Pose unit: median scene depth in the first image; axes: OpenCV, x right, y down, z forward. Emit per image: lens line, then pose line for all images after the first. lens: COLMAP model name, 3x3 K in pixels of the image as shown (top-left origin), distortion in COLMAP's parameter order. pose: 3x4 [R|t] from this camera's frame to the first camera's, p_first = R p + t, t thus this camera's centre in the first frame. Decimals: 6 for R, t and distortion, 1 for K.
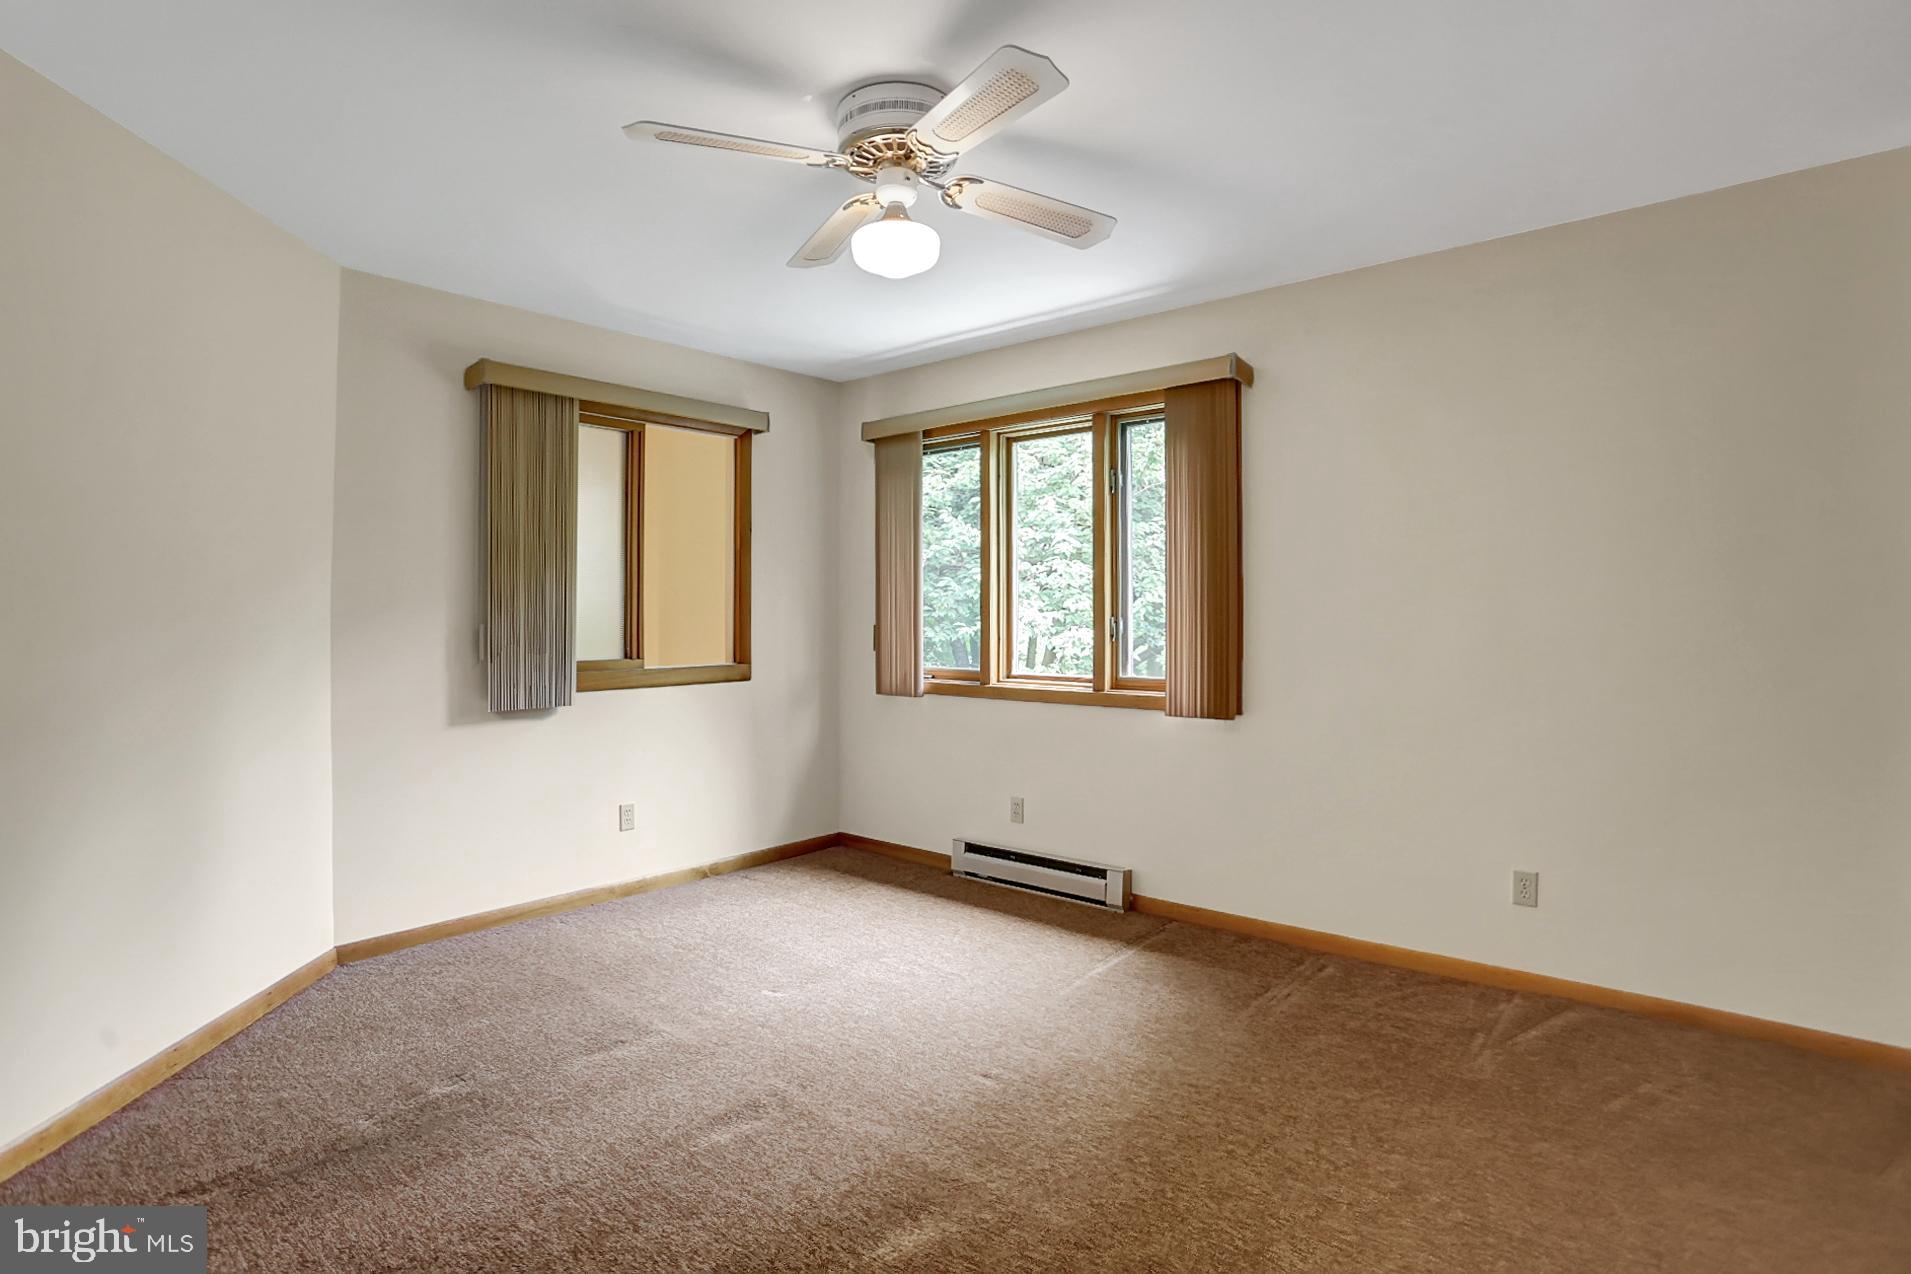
lens RADIAL K [[972.5, 0, 955.5], [0, 972.5, 637.0], [0, 0, 1]] dist [-0.078924, 0.034682]
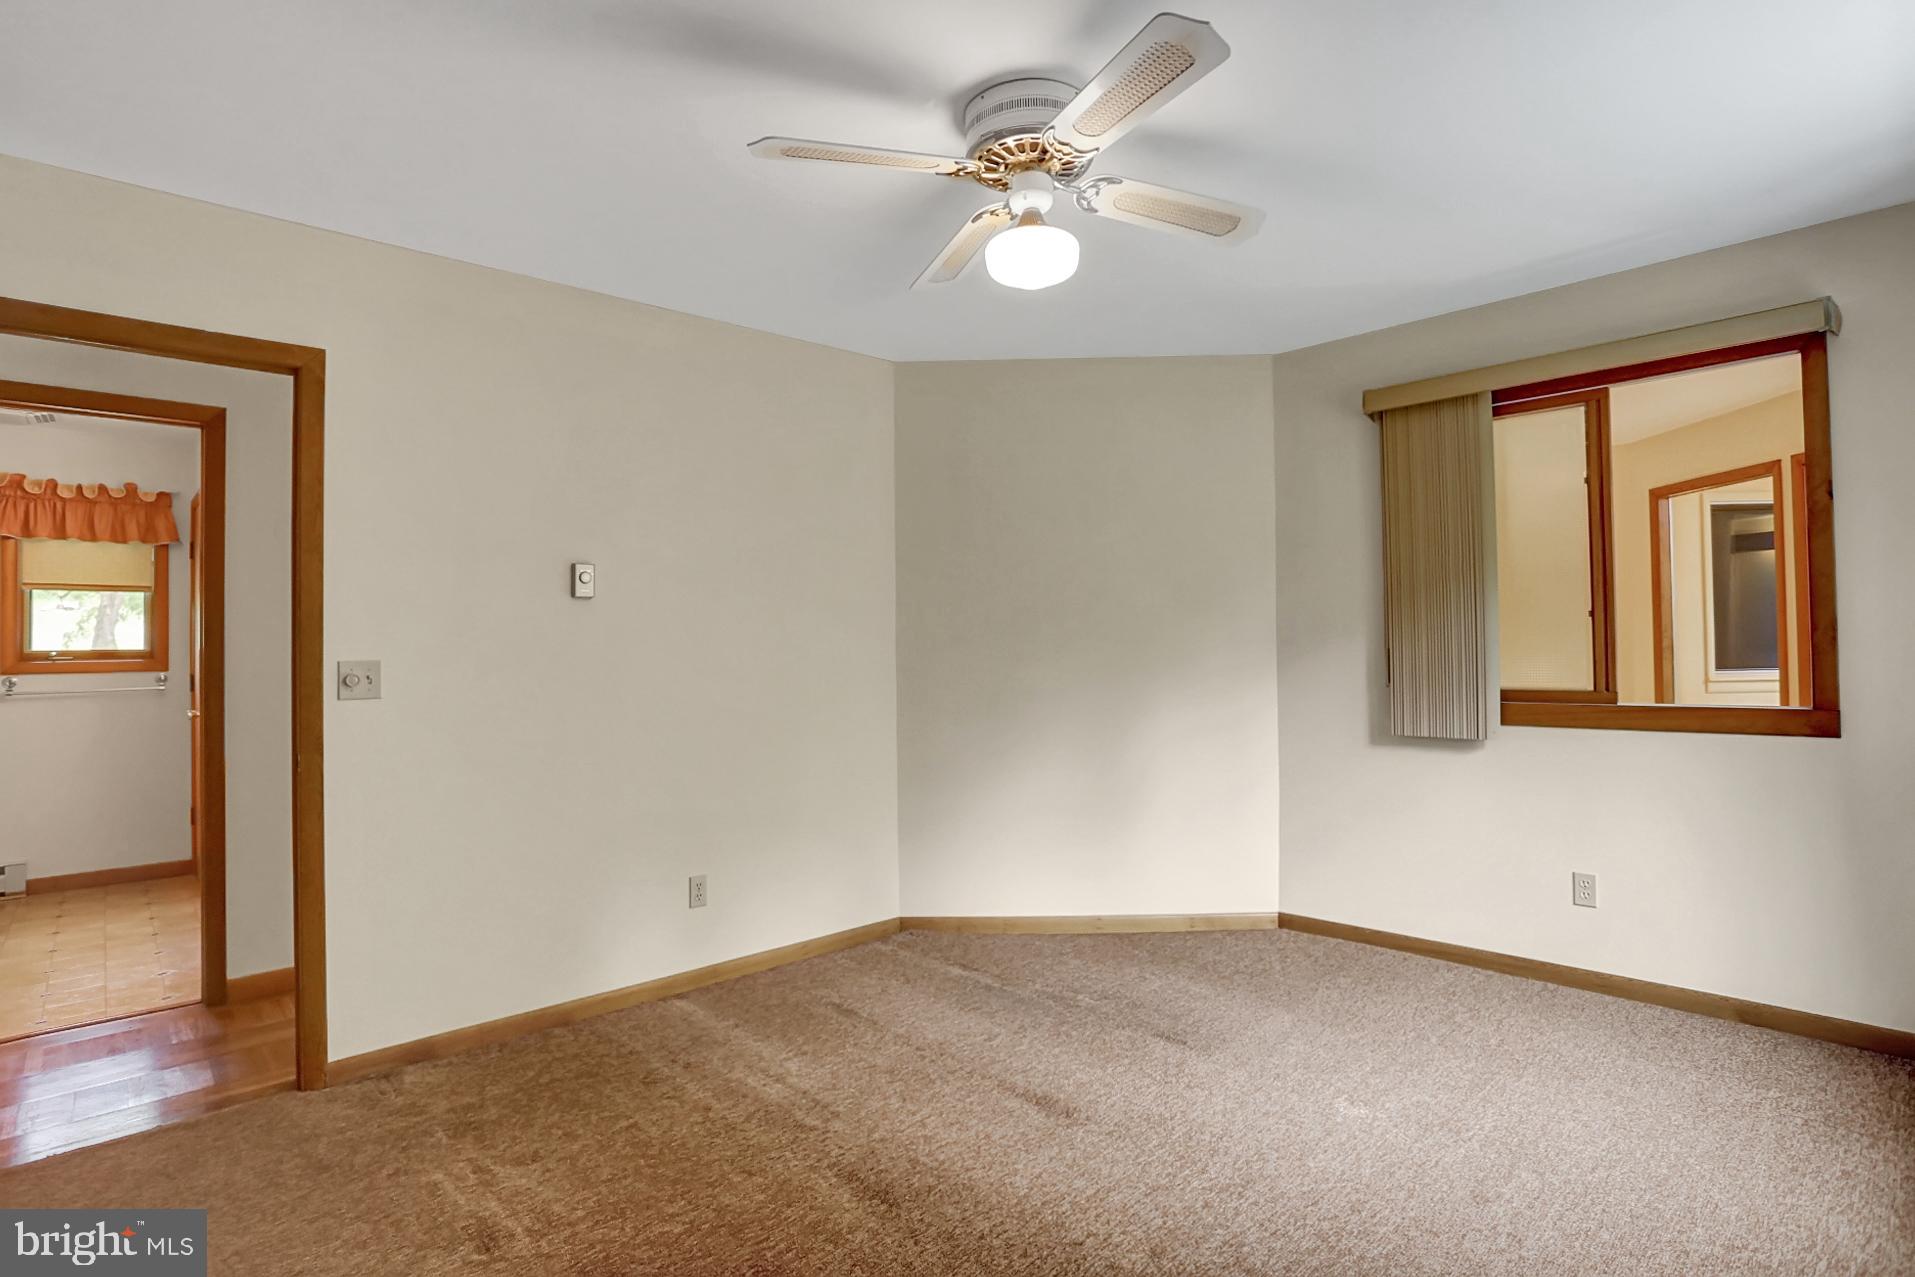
lens RADIAL K [[974.5, 0, 957.5], [0, 974.5, 638.5], [0, 0, 1]] dist [-0.078924, 0.034682]
pose [[-0.131700, 0.001780, -0.991288, 0.618695], [-0.000383, 0.999998, 0.001847, -0.027259], [0.991290, 0.000623, -0.131699, 0.729897]]
